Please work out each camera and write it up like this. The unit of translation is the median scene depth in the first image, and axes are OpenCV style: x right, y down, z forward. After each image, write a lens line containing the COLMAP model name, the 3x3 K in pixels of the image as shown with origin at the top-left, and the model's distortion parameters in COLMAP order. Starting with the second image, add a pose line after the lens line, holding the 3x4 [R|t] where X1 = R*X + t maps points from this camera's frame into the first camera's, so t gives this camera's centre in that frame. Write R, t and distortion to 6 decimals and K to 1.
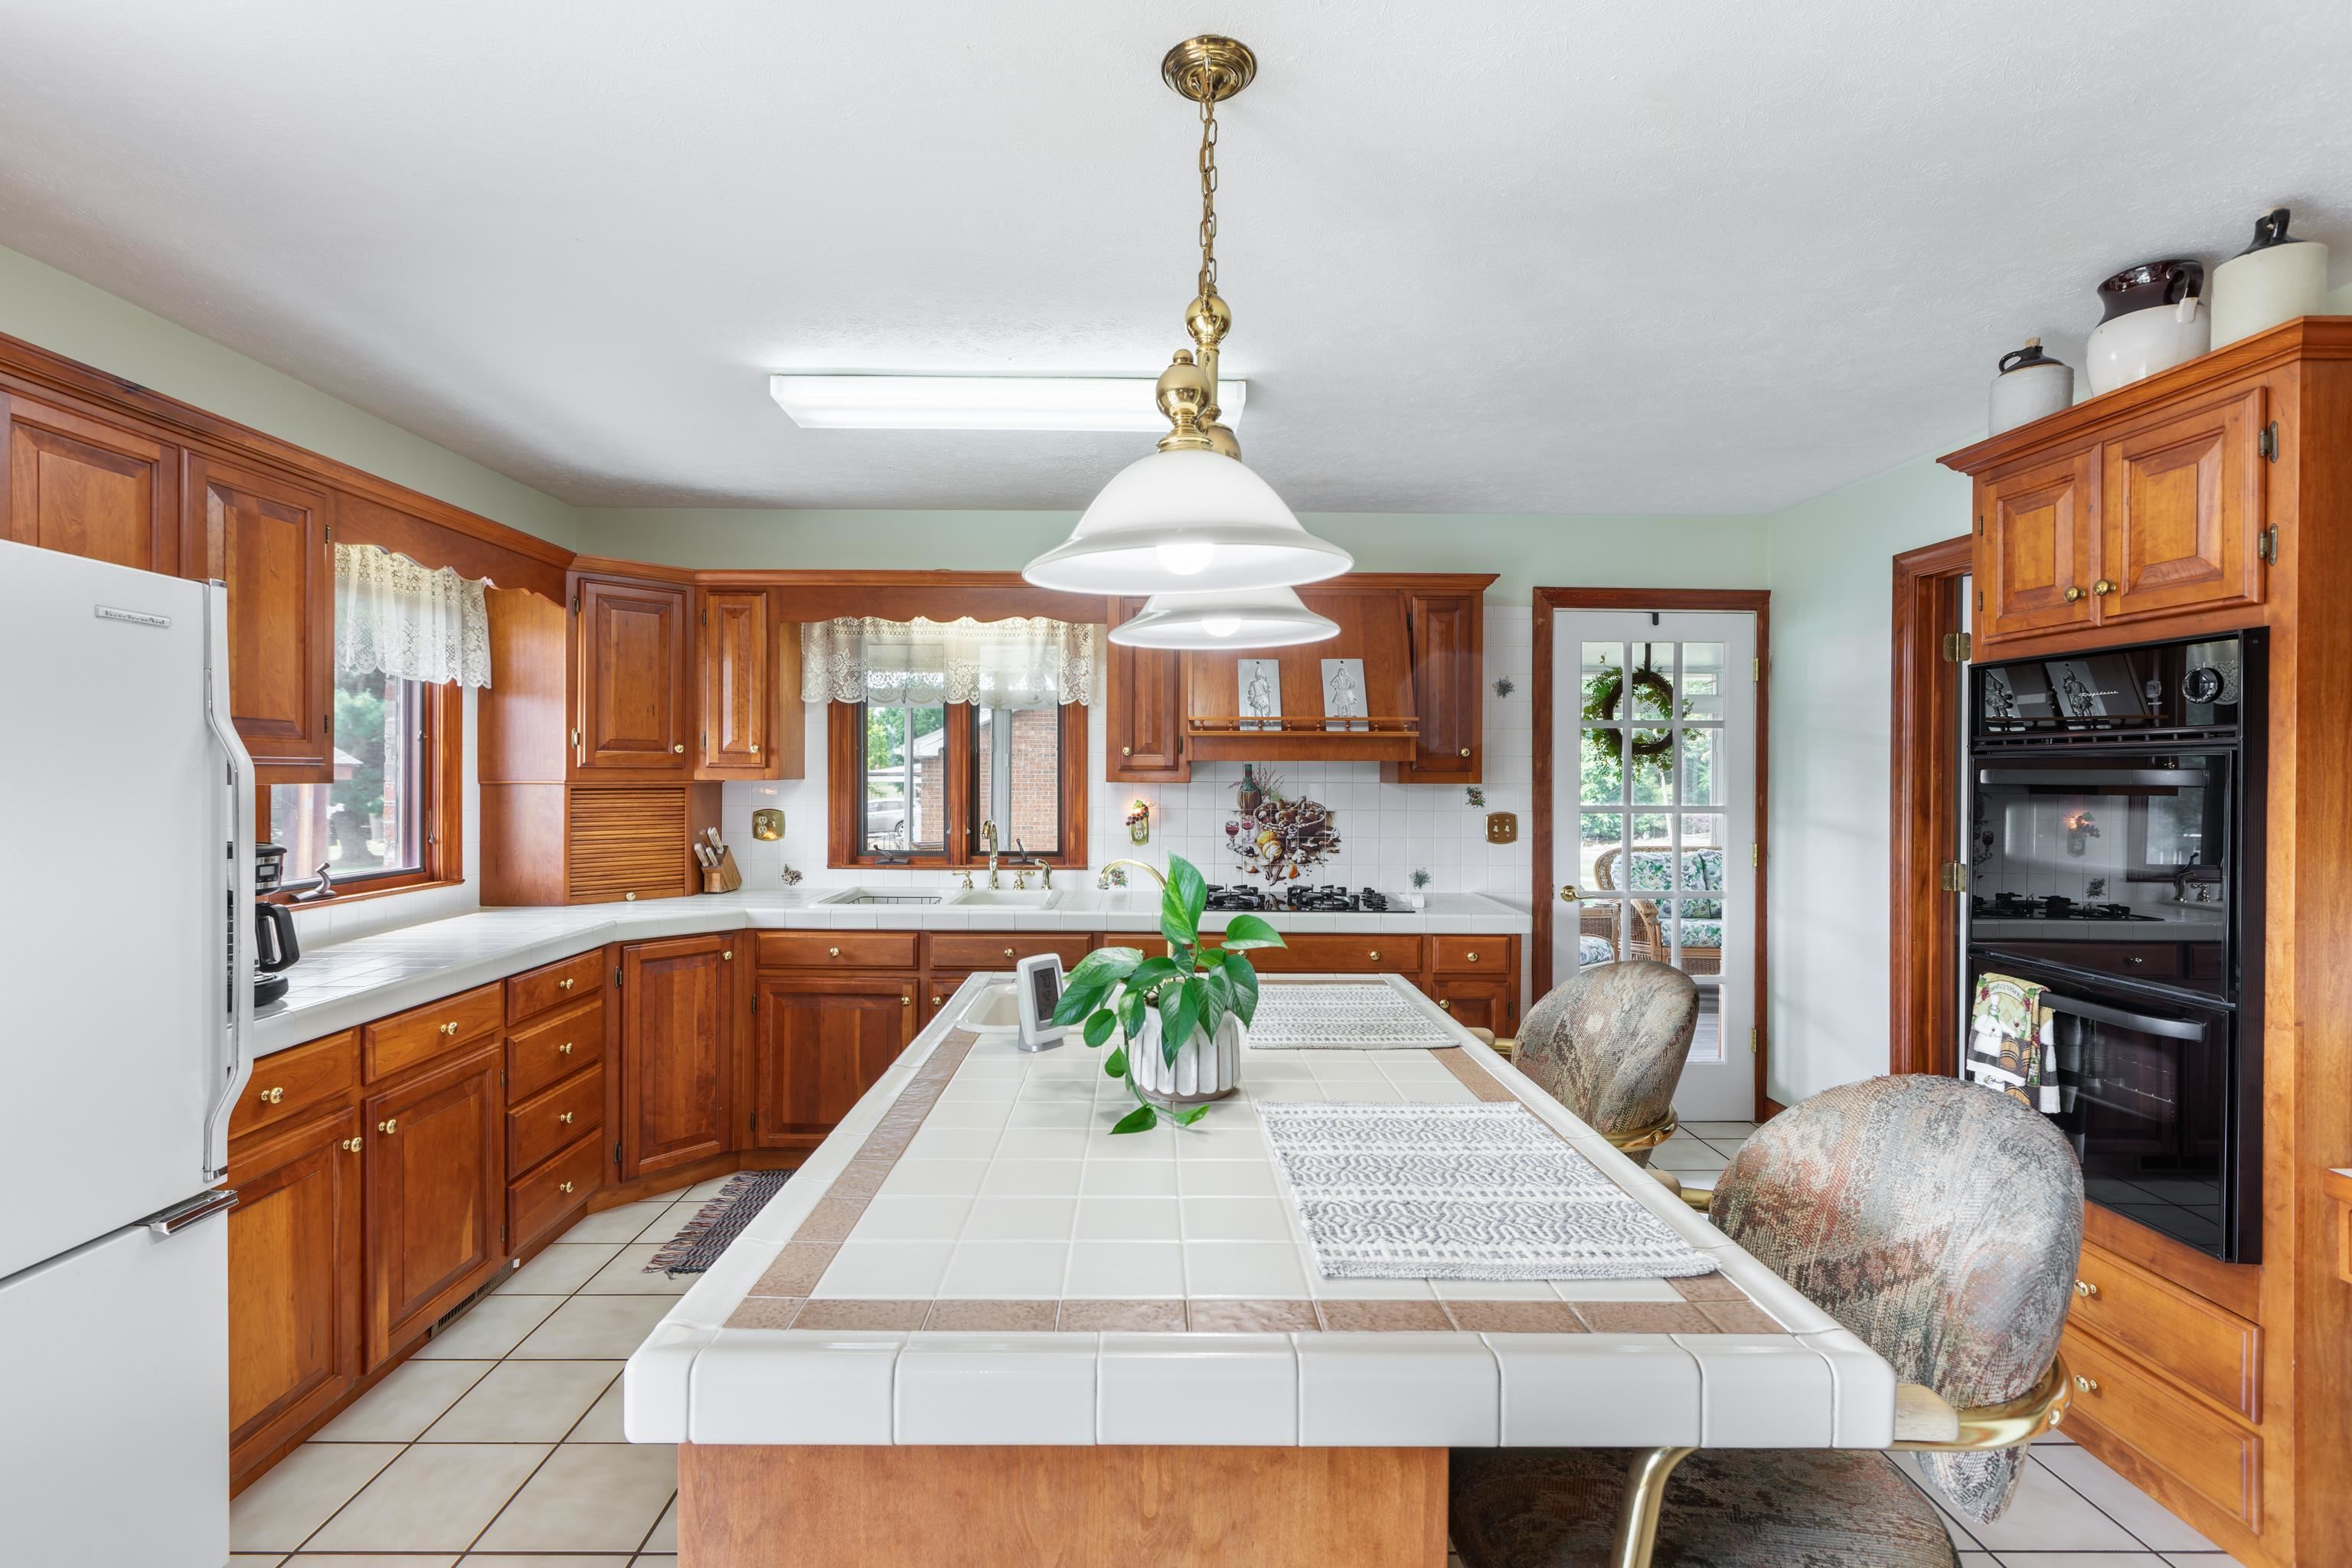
lens RADIAL K [[1045.6, 0, 1165.9], [0, 1045.6, 777.5], [0, 0, 1]] dist [0.002258, -0.001605]
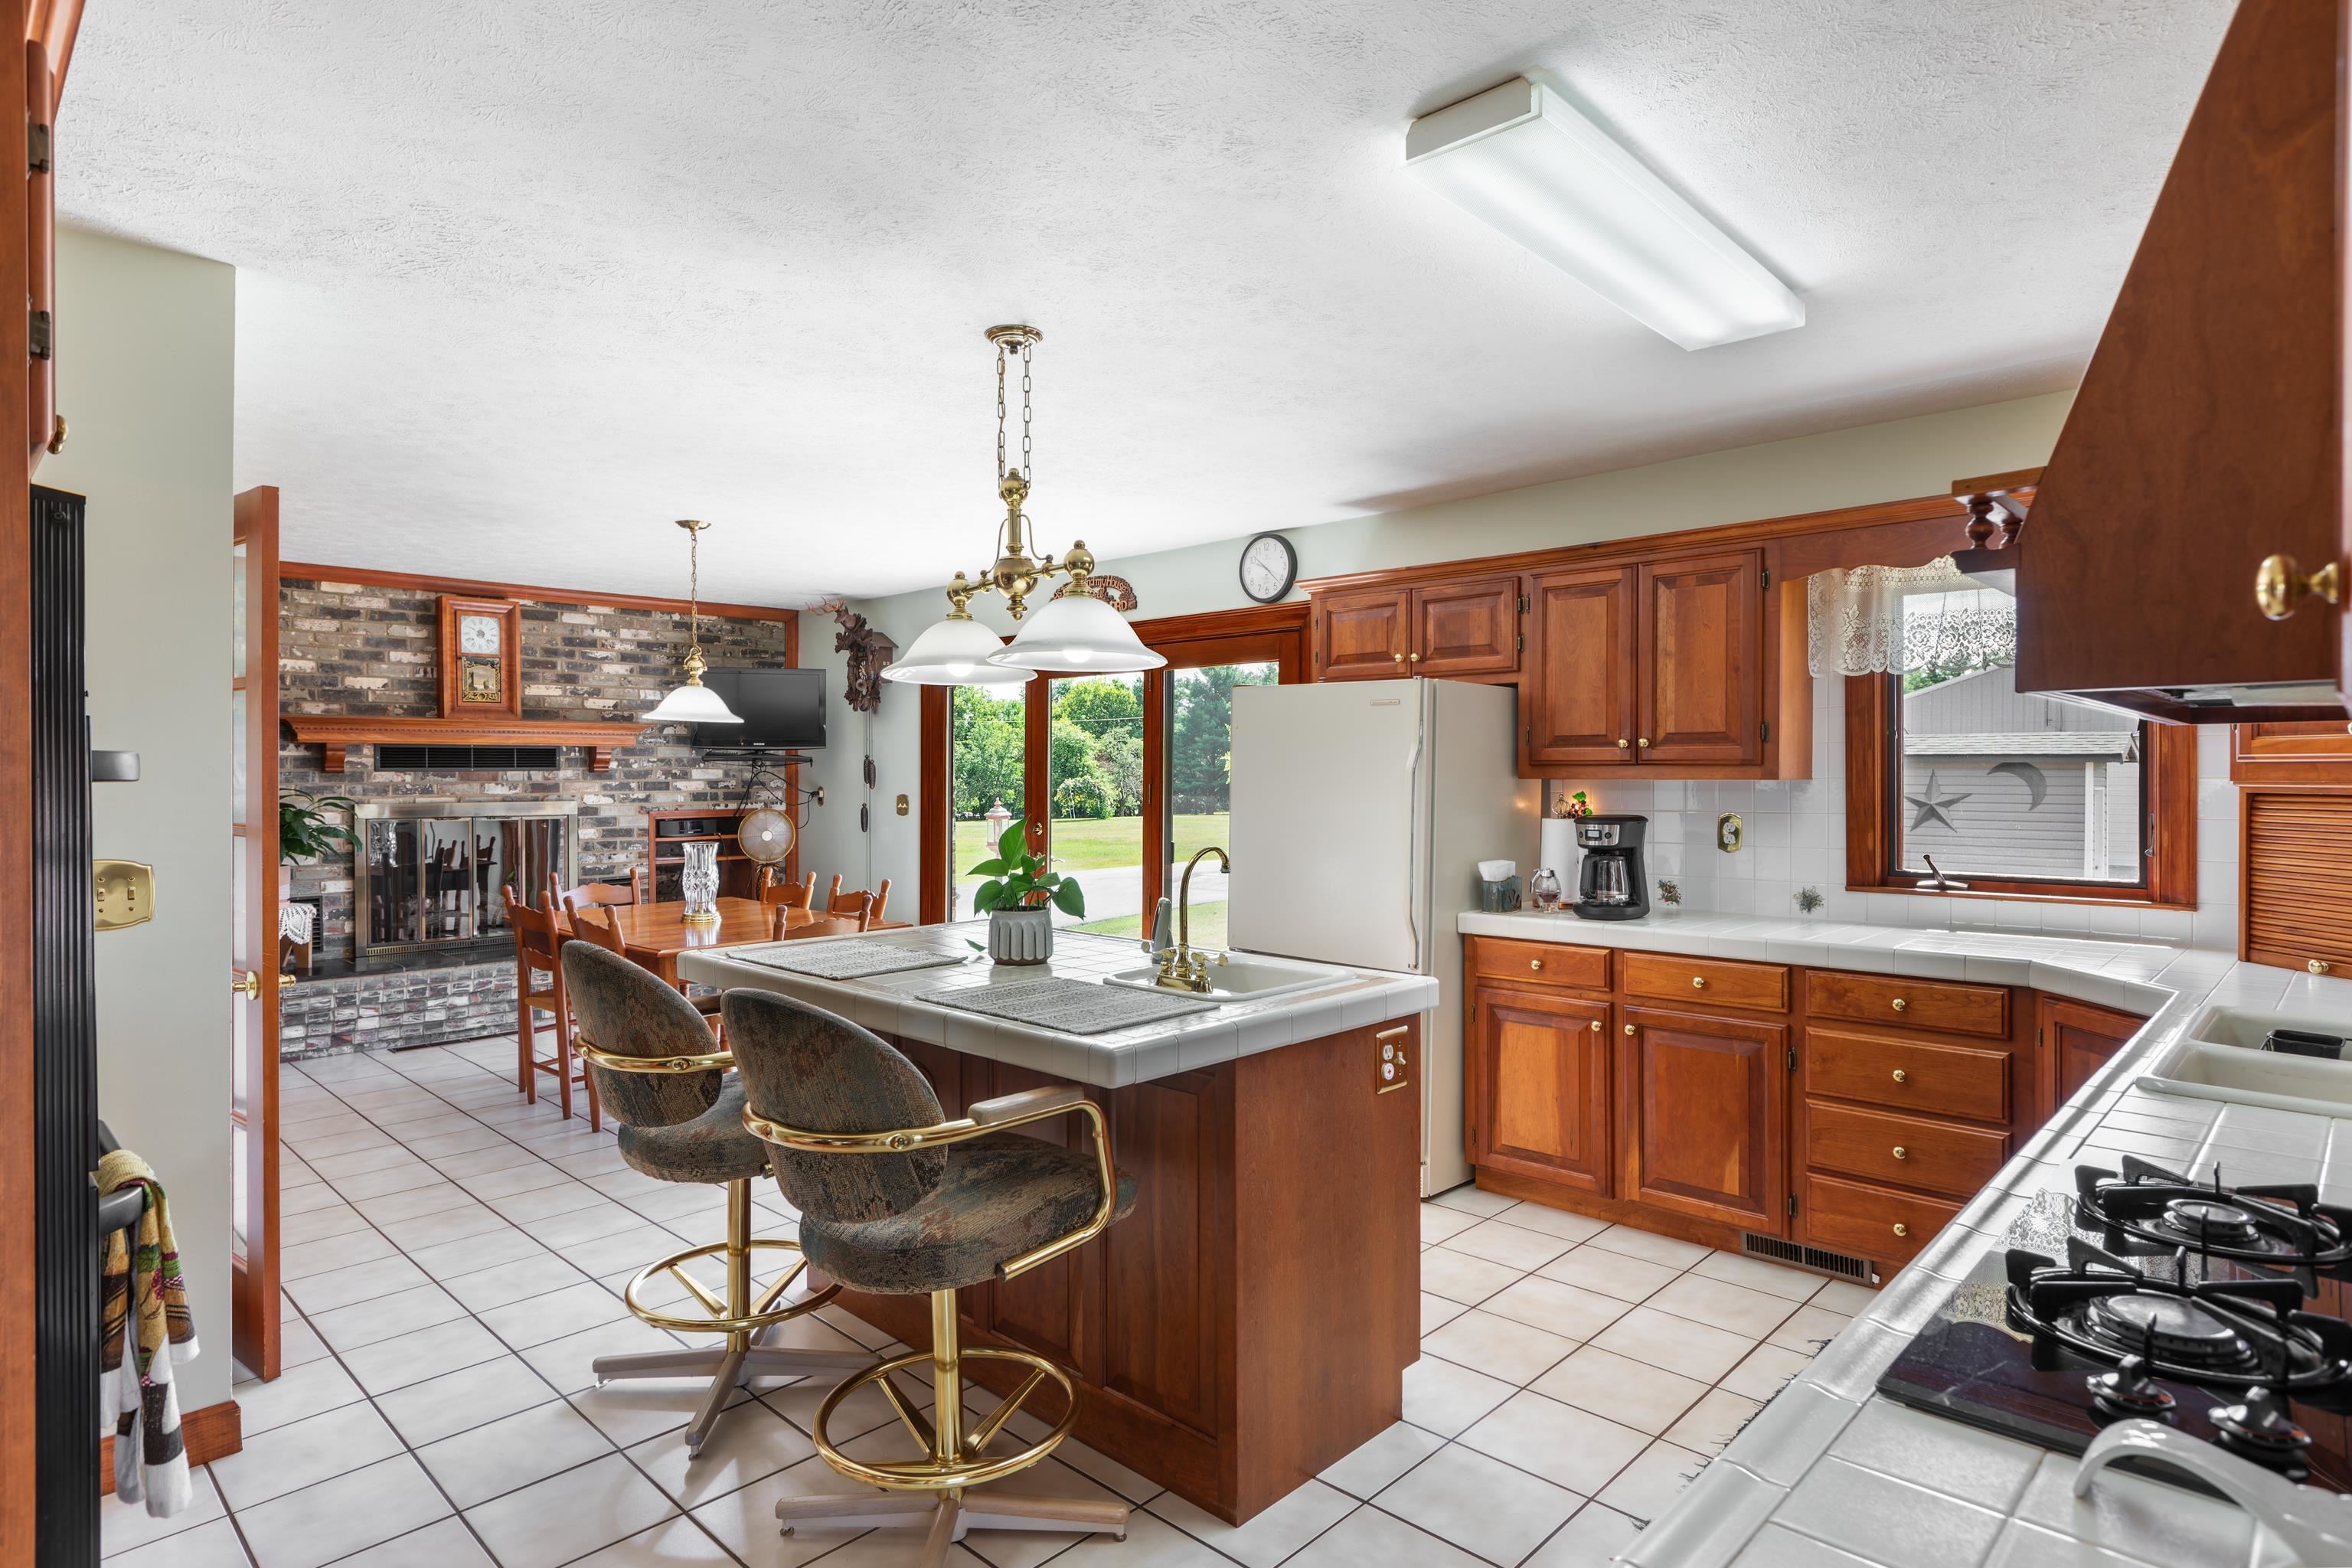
lens RADIAL K [[1280.3, 0, 1178.1], [0, 1280.3, 772.0], [0, 0, 1]] dist [-0.003554, -0.000592]
pose [[-0.700296, 0.004387, -0.713839, 0.535966], [-0.000132, 0.999980, 0.006274, -0.008918], [0.713853, 0.004488, -0.700282, 1.083770]]
